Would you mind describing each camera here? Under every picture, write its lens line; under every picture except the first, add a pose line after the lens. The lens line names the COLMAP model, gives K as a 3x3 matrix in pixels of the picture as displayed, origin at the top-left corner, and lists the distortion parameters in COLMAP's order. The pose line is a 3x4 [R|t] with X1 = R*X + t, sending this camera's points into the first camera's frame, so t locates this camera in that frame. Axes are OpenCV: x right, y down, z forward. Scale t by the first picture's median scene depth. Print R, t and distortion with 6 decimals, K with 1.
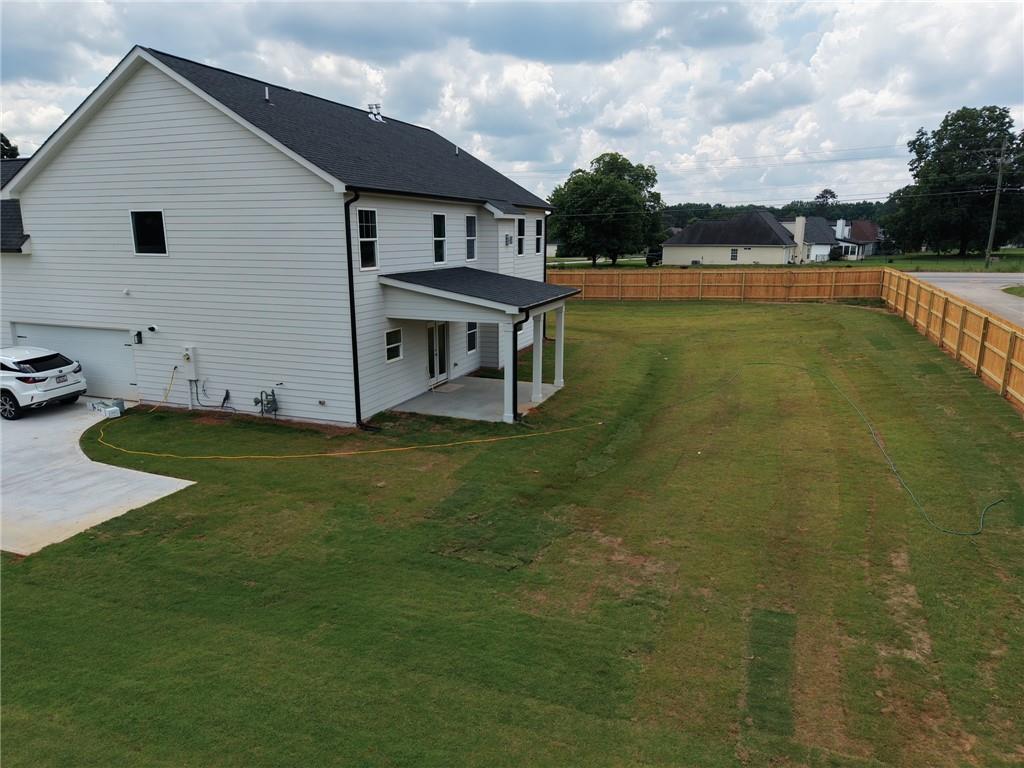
lens RADIAL K [[686.5, 0, 512.0], [0, 686.5, 384.0], [0, 0, 1]] dist [0.032497, -0.029683]
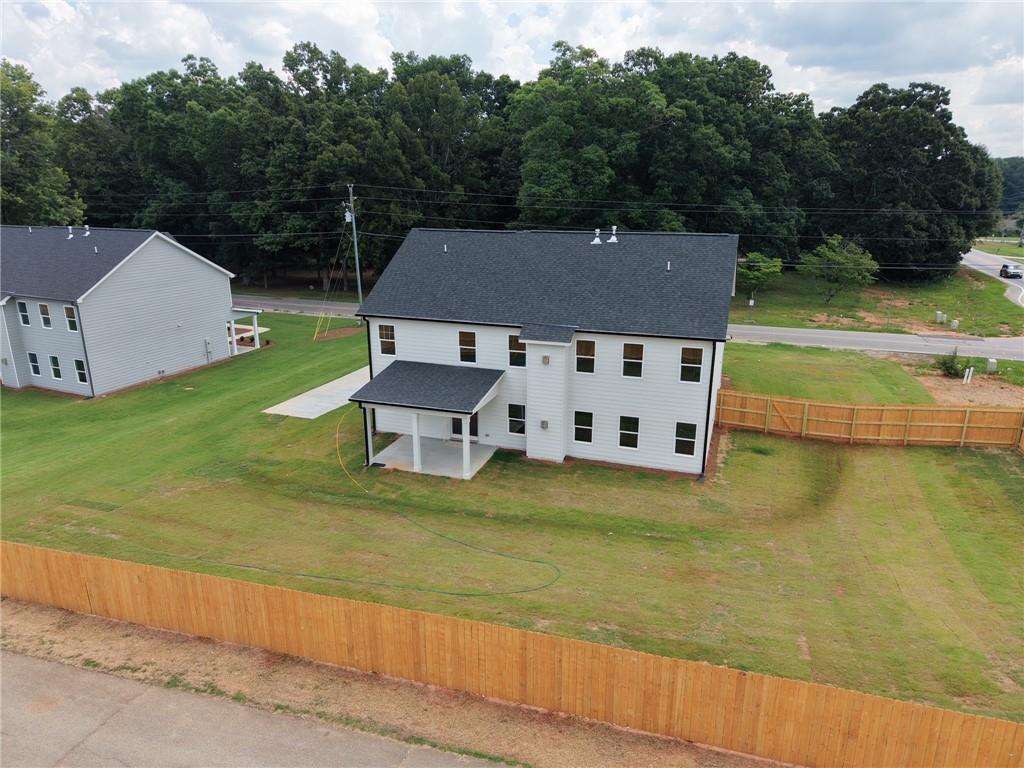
lens RADIAL K [[686.5, 0, 512.0], [0, 686.5, 384.0], [0, 0, 1]] dist [0.032497, -0.029683]
pose [[0.030387, 0.297460, -0.954251, 1.510741], [-0.210868, 0.935112, 0.284780, -0.661789], [0.977042, 0.192567, 0.091140, 1.128334]]
